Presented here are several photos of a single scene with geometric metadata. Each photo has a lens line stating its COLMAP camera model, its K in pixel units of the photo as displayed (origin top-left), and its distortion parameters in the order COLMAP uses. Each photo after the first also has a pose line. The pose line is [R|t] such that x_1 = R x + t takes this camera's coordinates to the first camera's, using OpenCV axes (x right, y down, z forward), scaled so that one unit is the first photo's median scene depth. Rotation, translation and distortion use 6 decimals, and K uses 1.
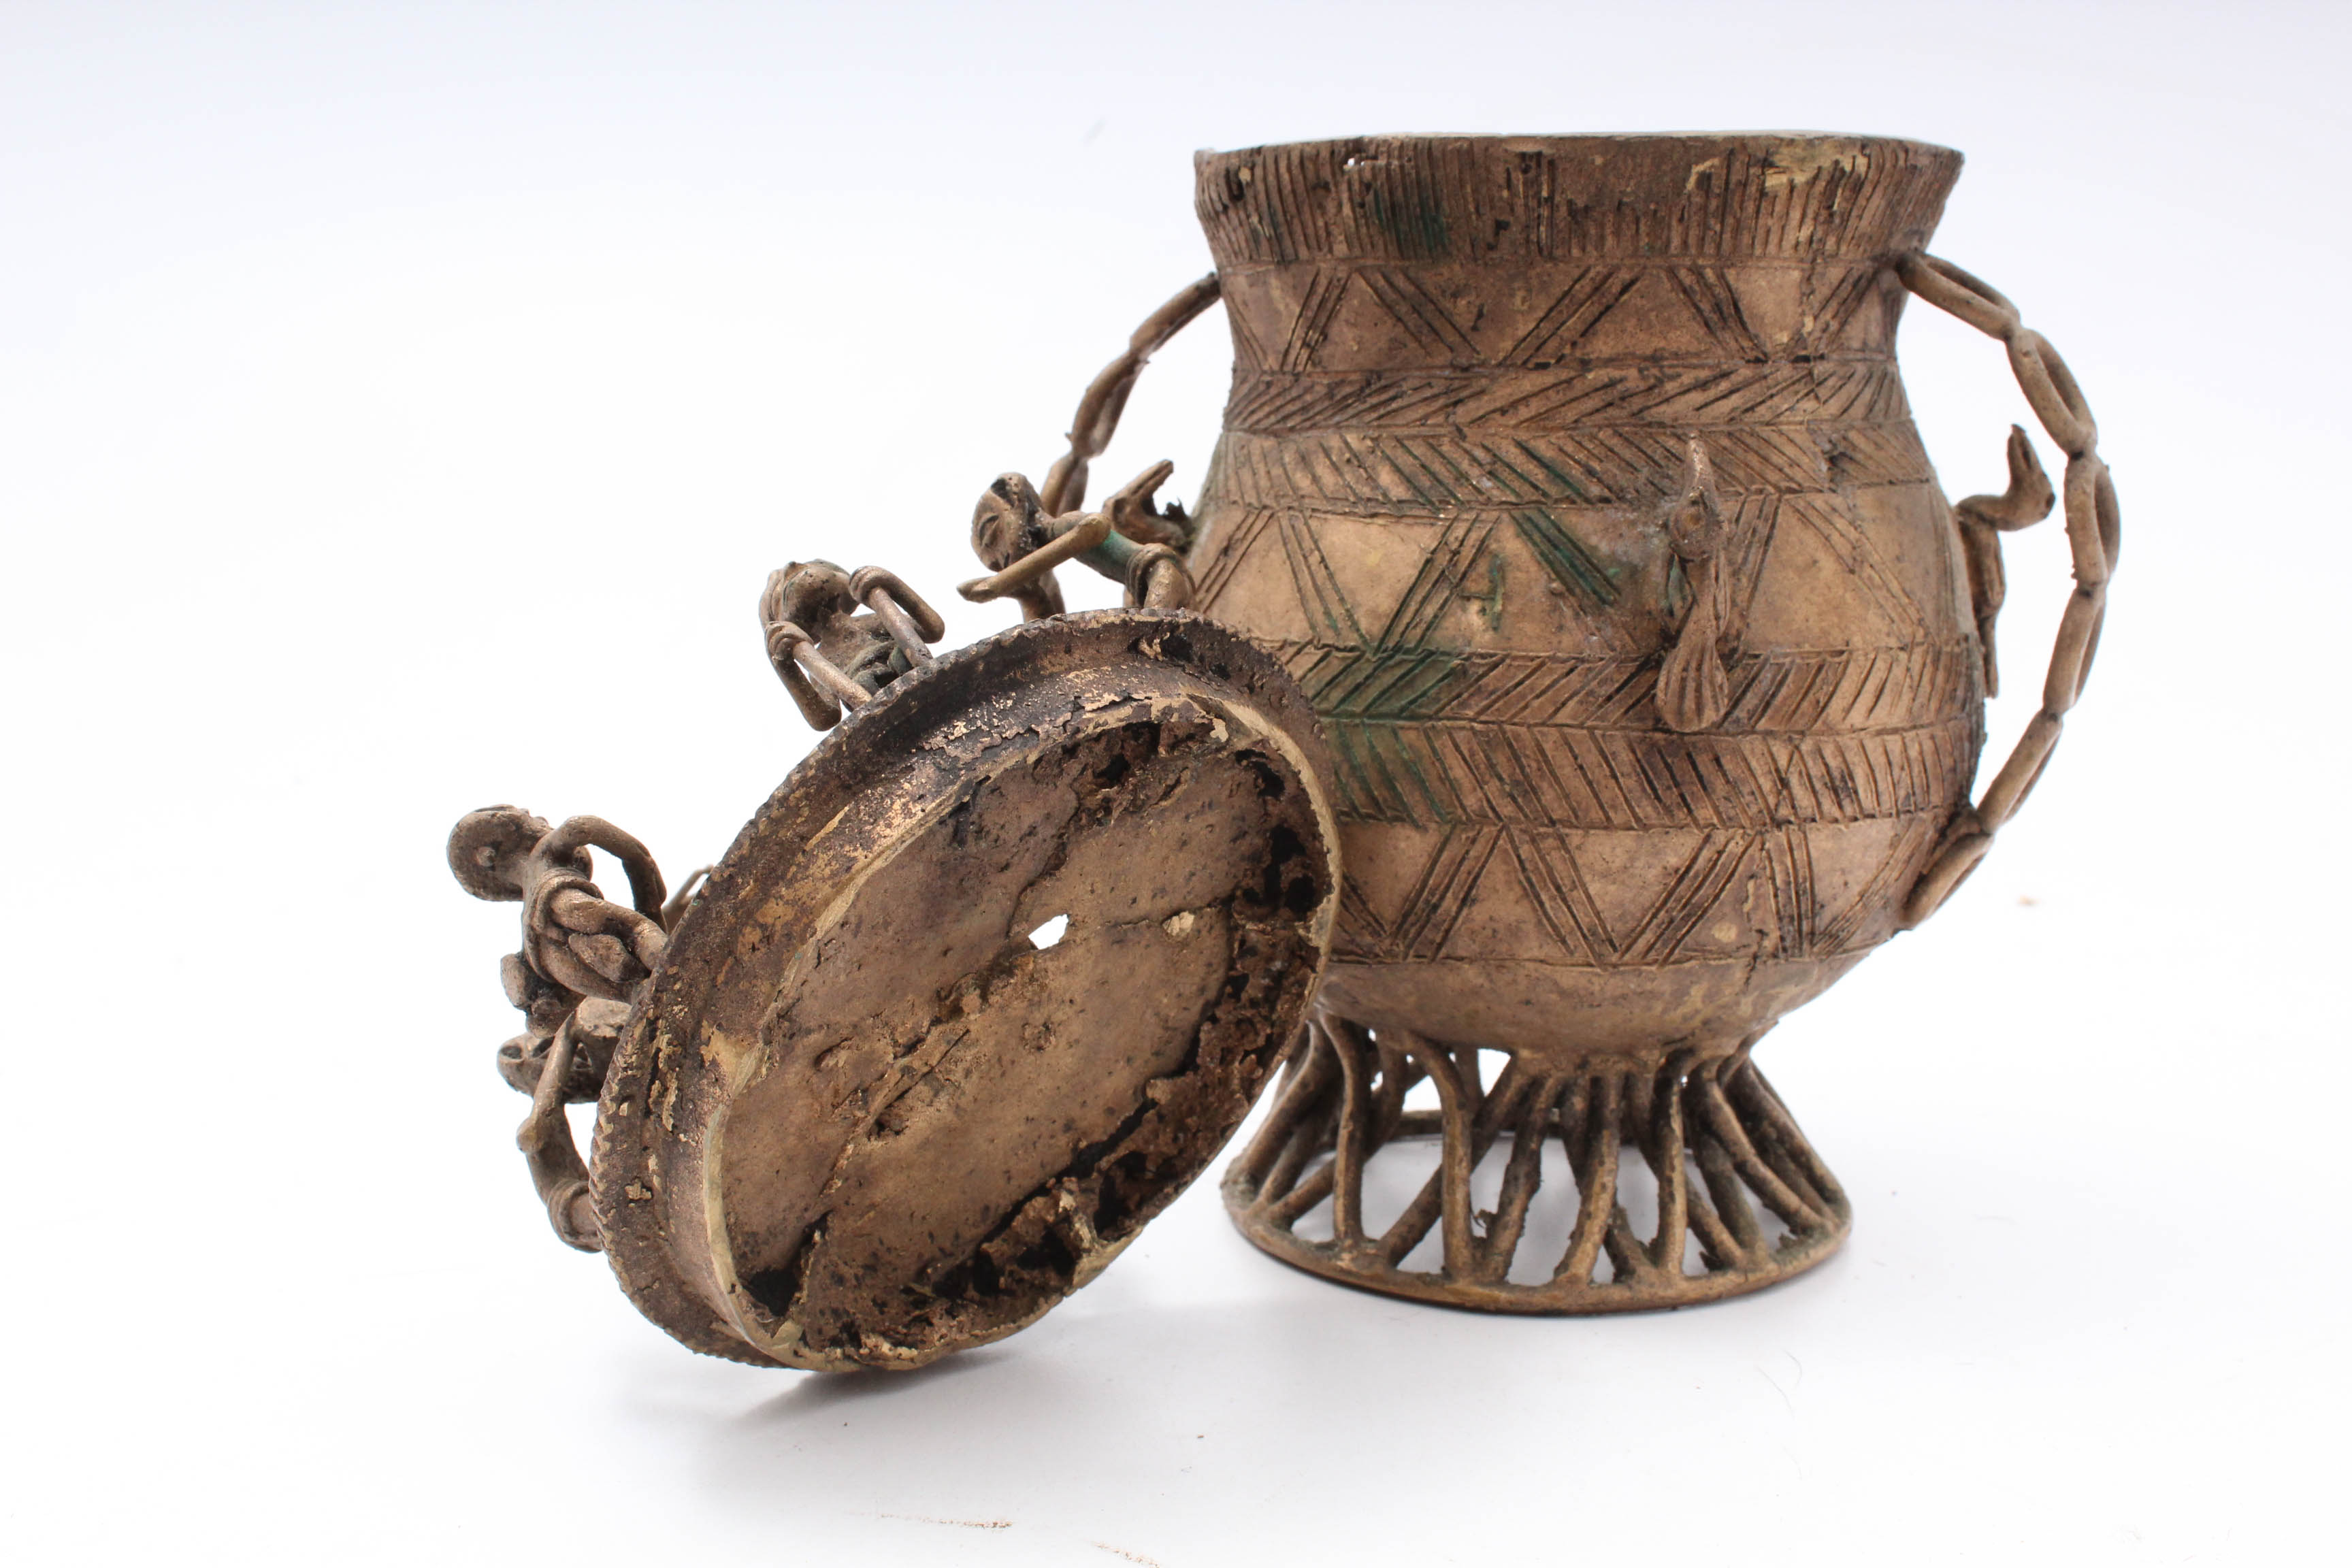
lens RADIAL K [[2902.2, 0, 1176.0], [0, 2902.2, 784.0], [0, 0, 1]] dist [-0.066555, 0.027669]
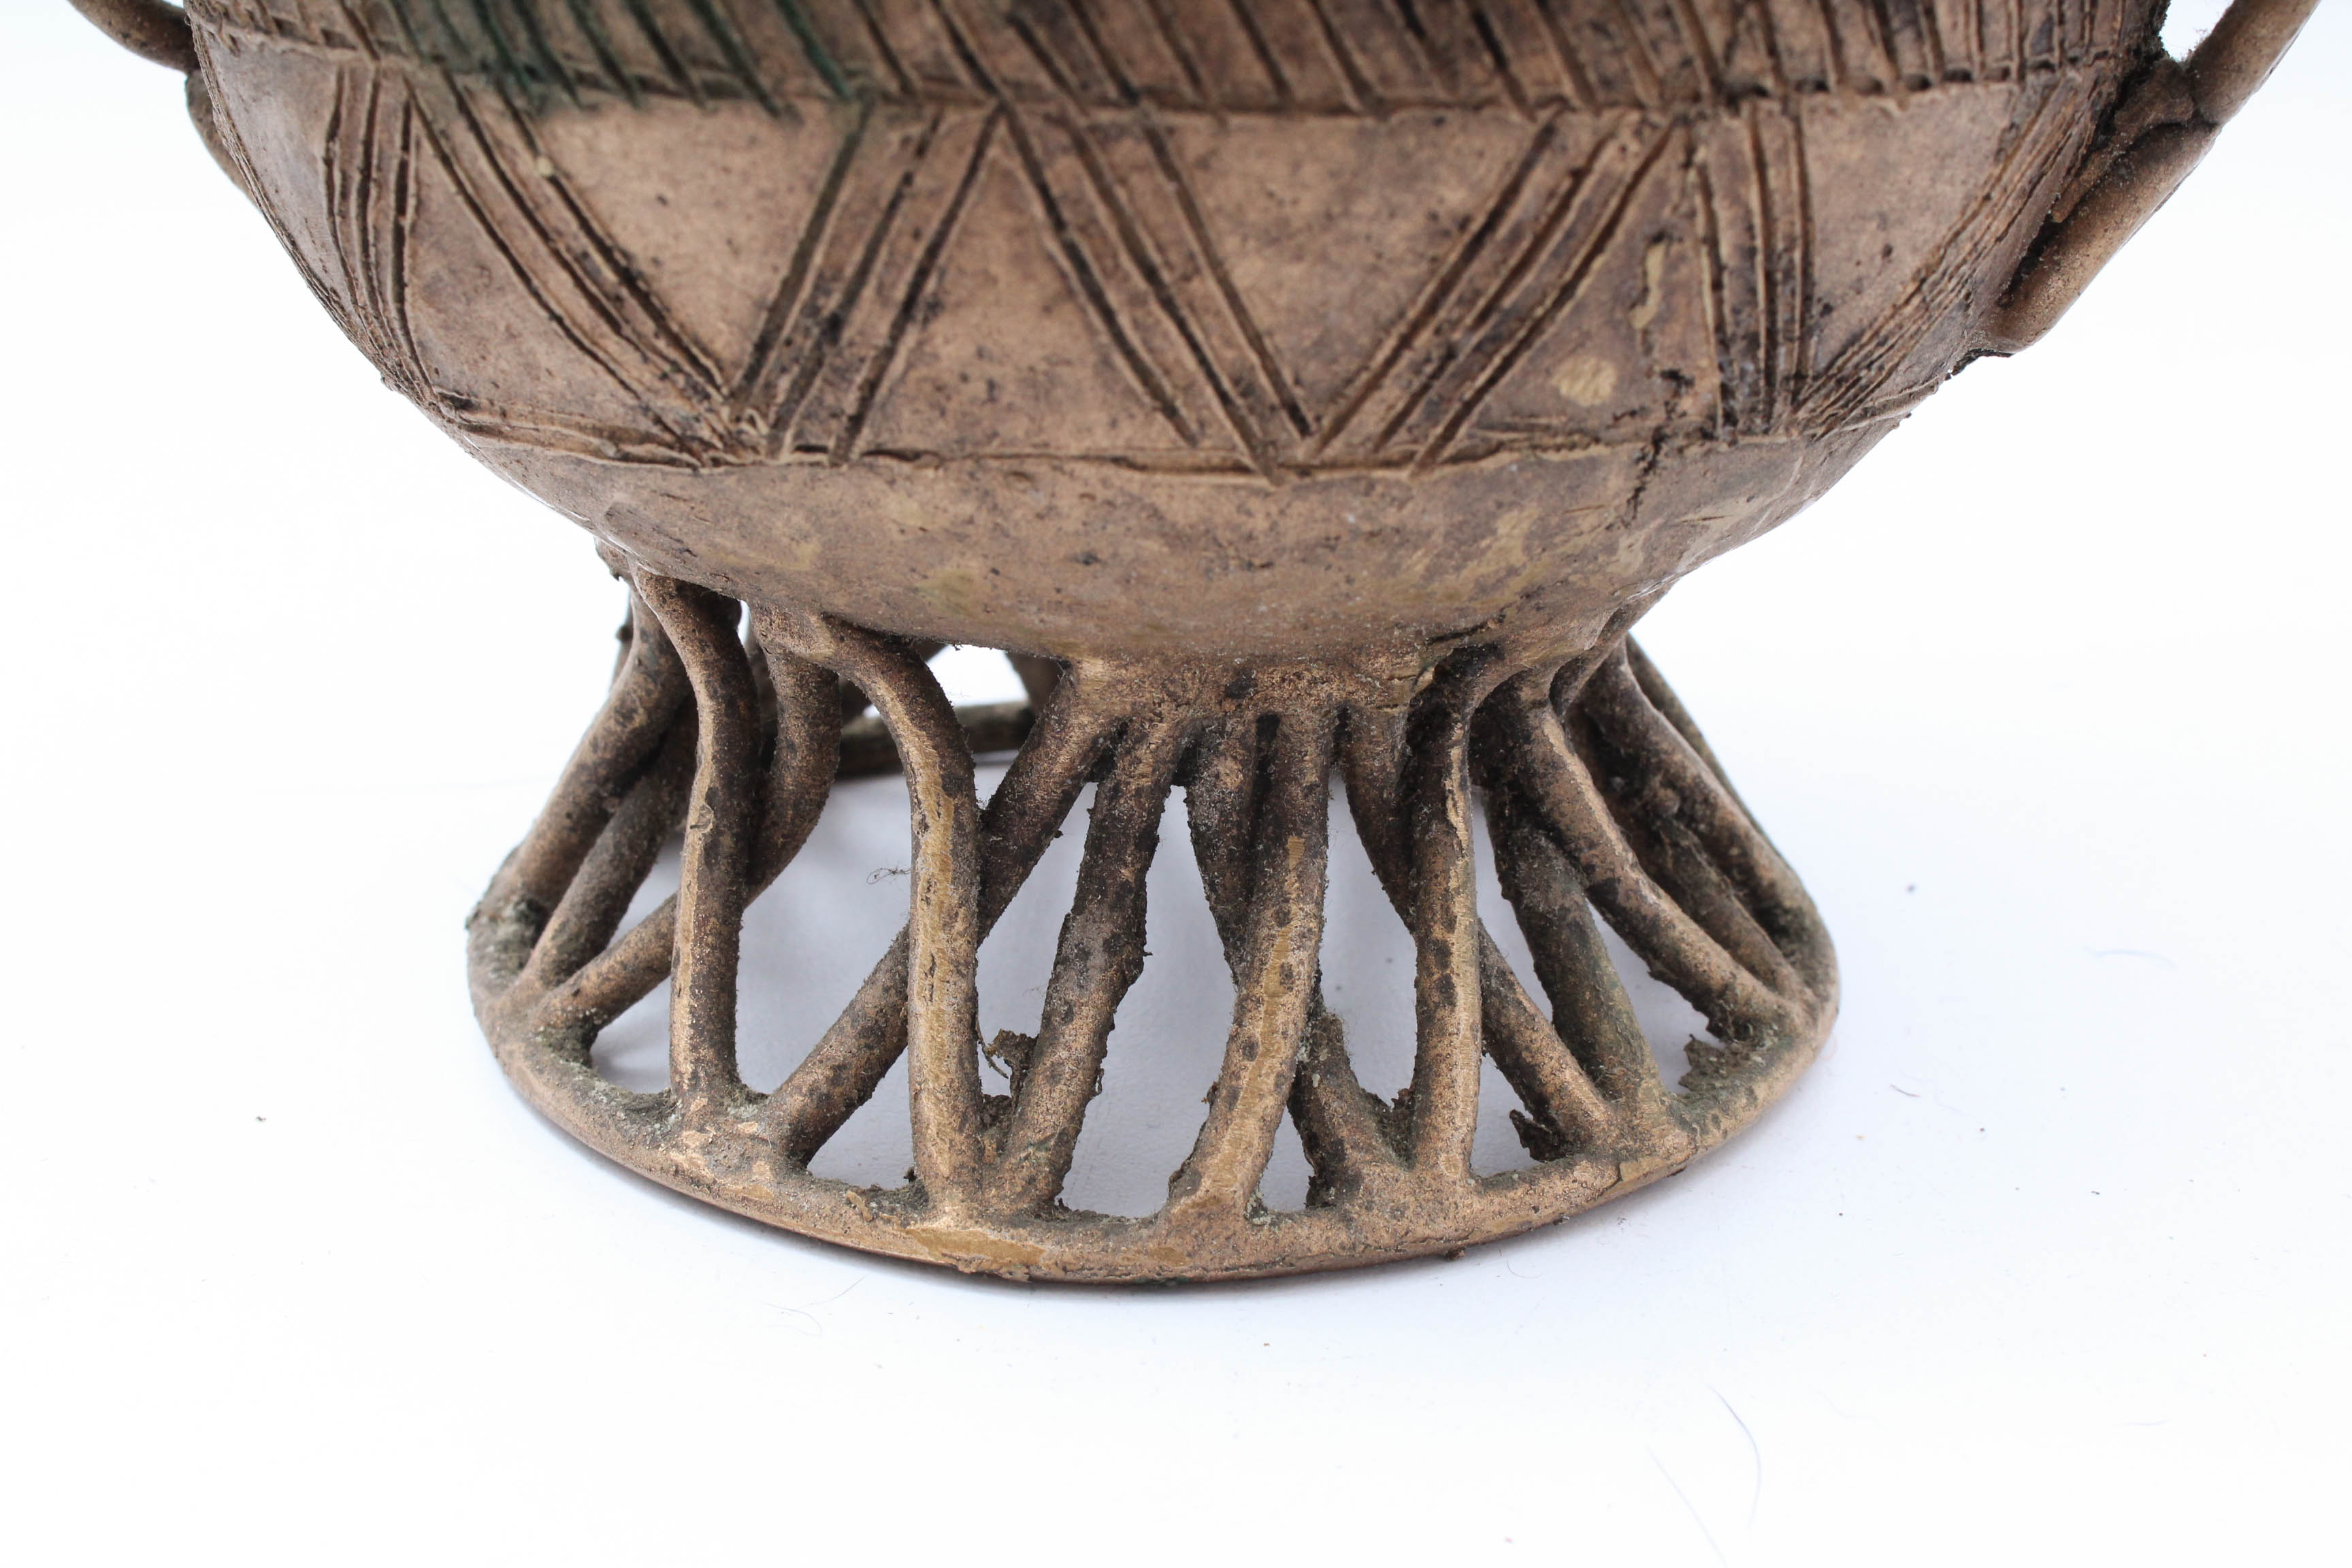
lens RADIAL K [[3405.7, 0, 1176.0], [0, 3405.7, 784.0], [0, 0, 1]] dist [-0.046020, 0.024479]
pose [[0.996247, -0.023847, 0.083209, 0.095642], [0.006559, 0.979333, 0.202148, 0.011457], [-0.086310, -0.200844, 0.975814, 0.548949]]
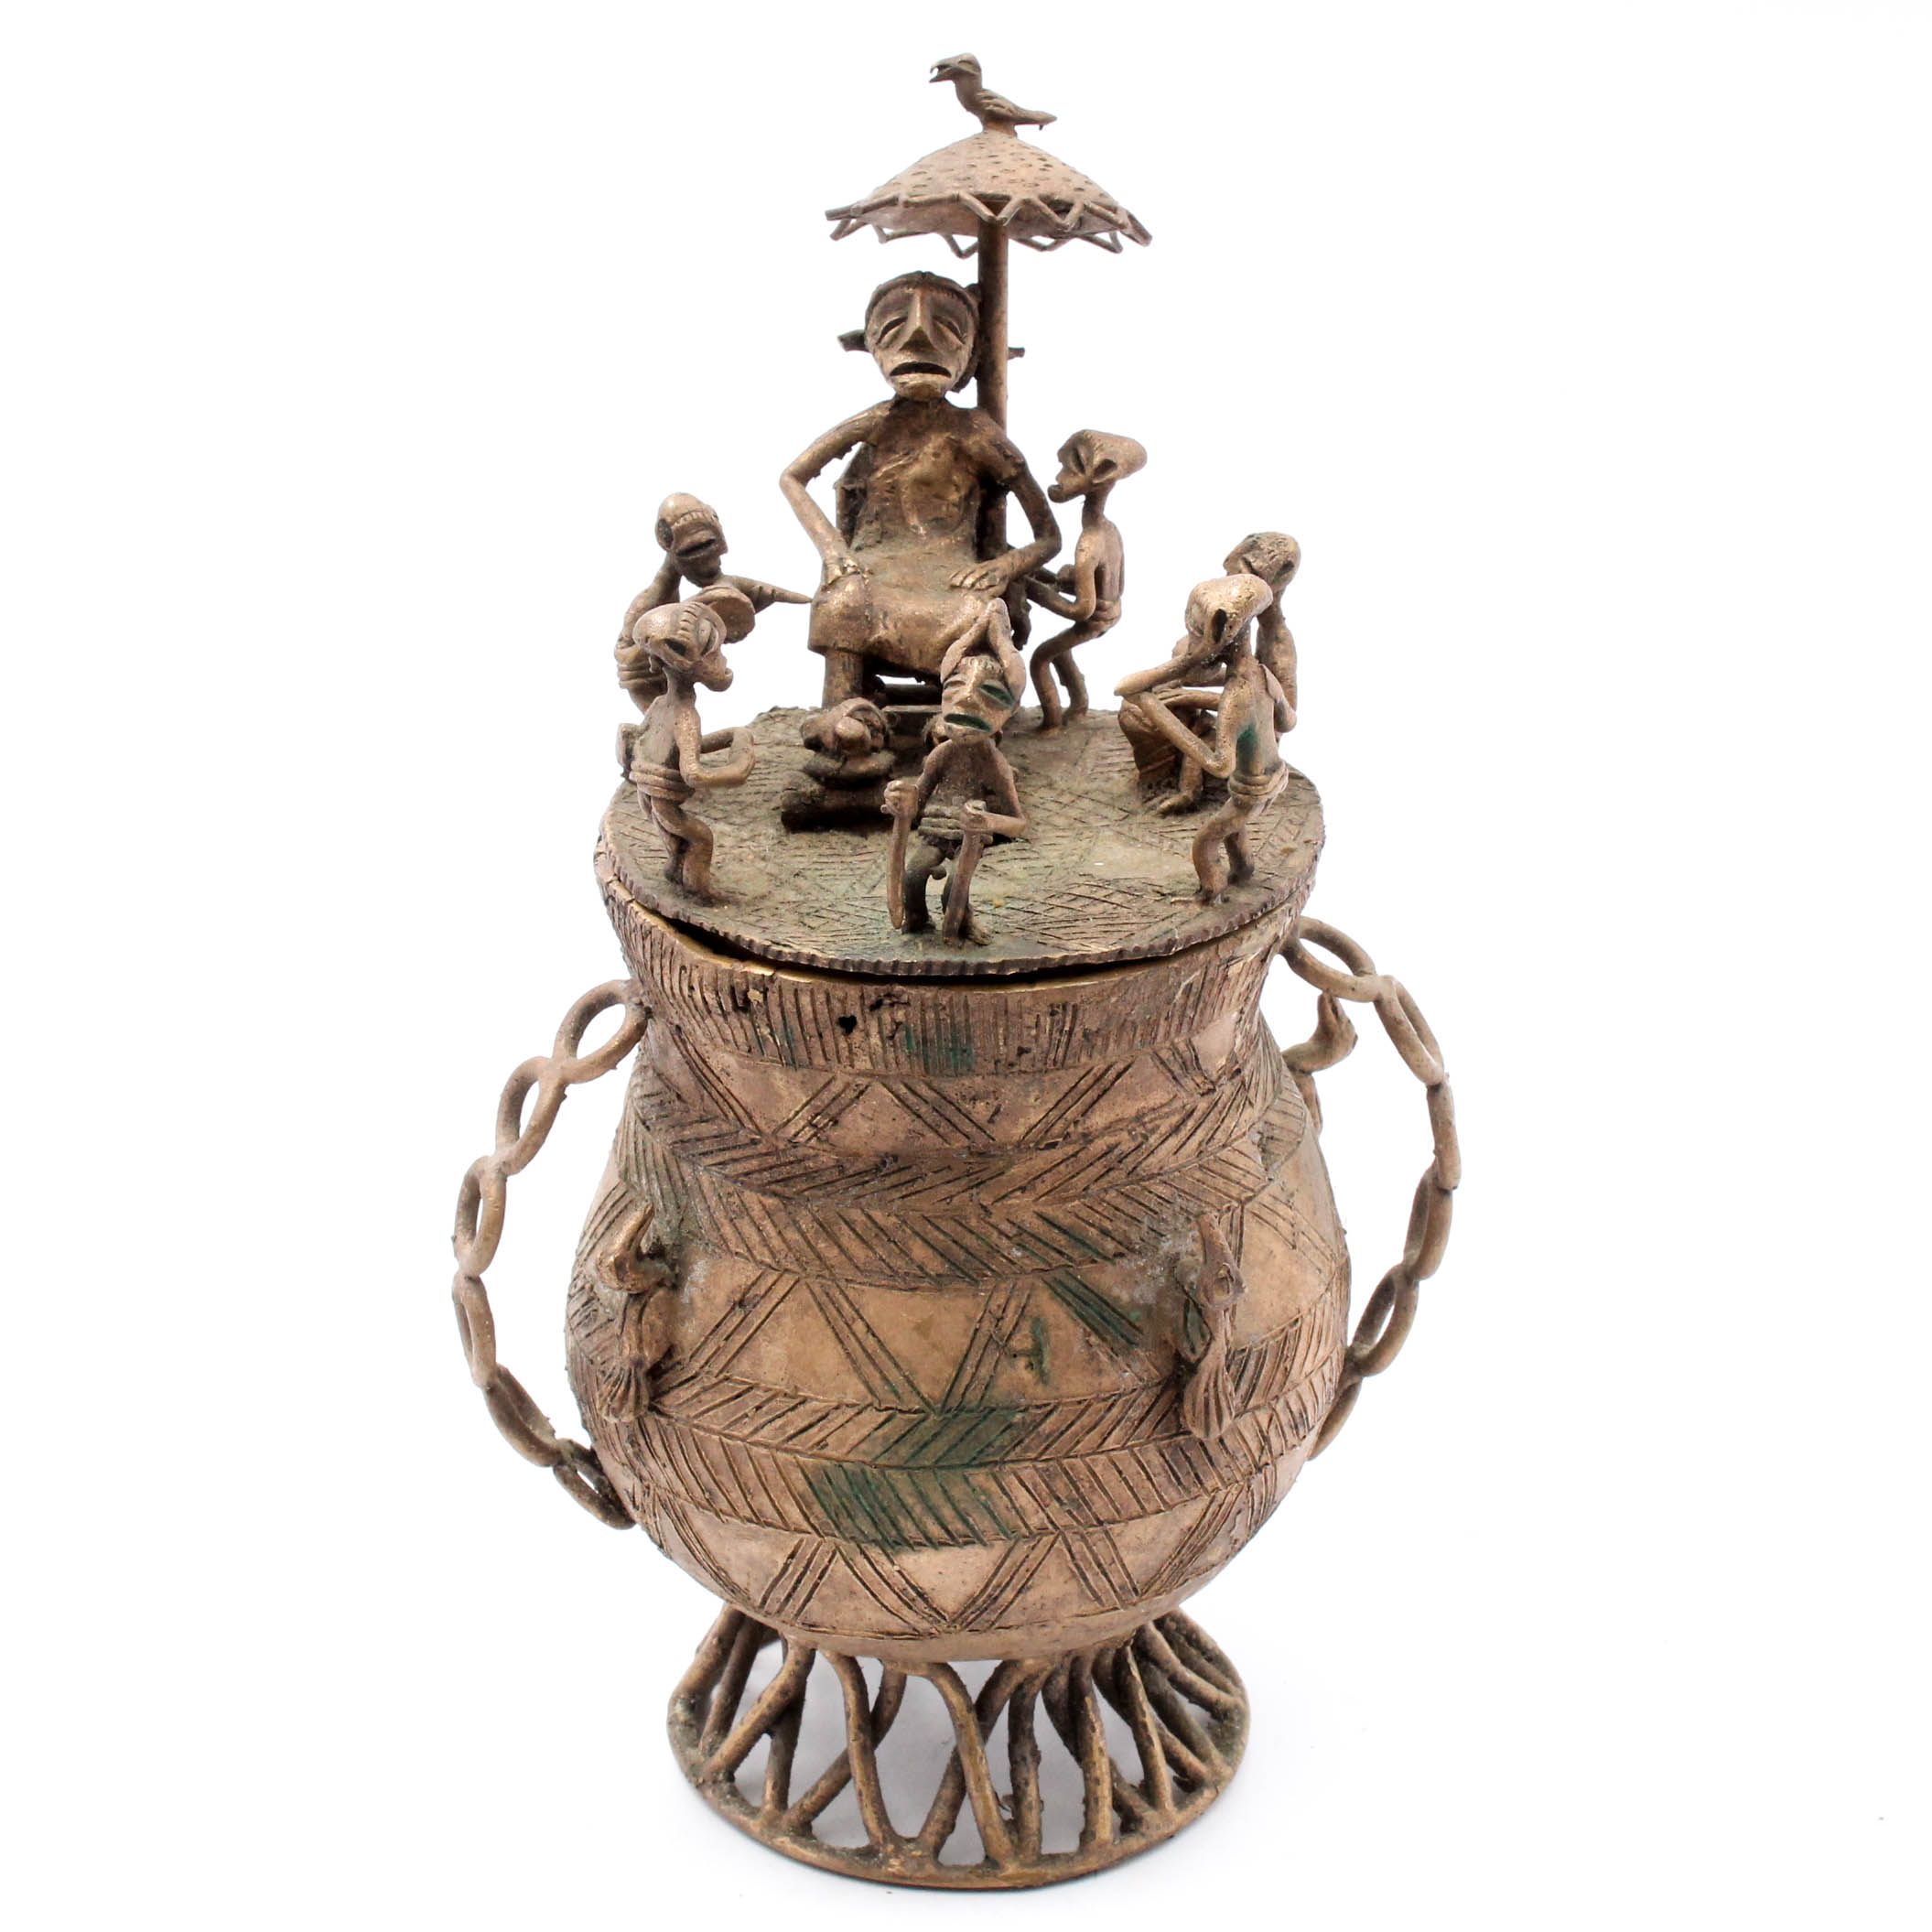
lens RADIAL K [[5294.3, 0, 966.0], [0, 5294.3, 966.0], [0, 0, 1]] dist [-0.020959, 0.483694]
pose [[0.880910, -0.207171, 0.425532, -0.762441], [0.089534, 0.955818, 0.279993, -0.786378], [-0.464738, -0.208549, 0.860538, -0.745950]]
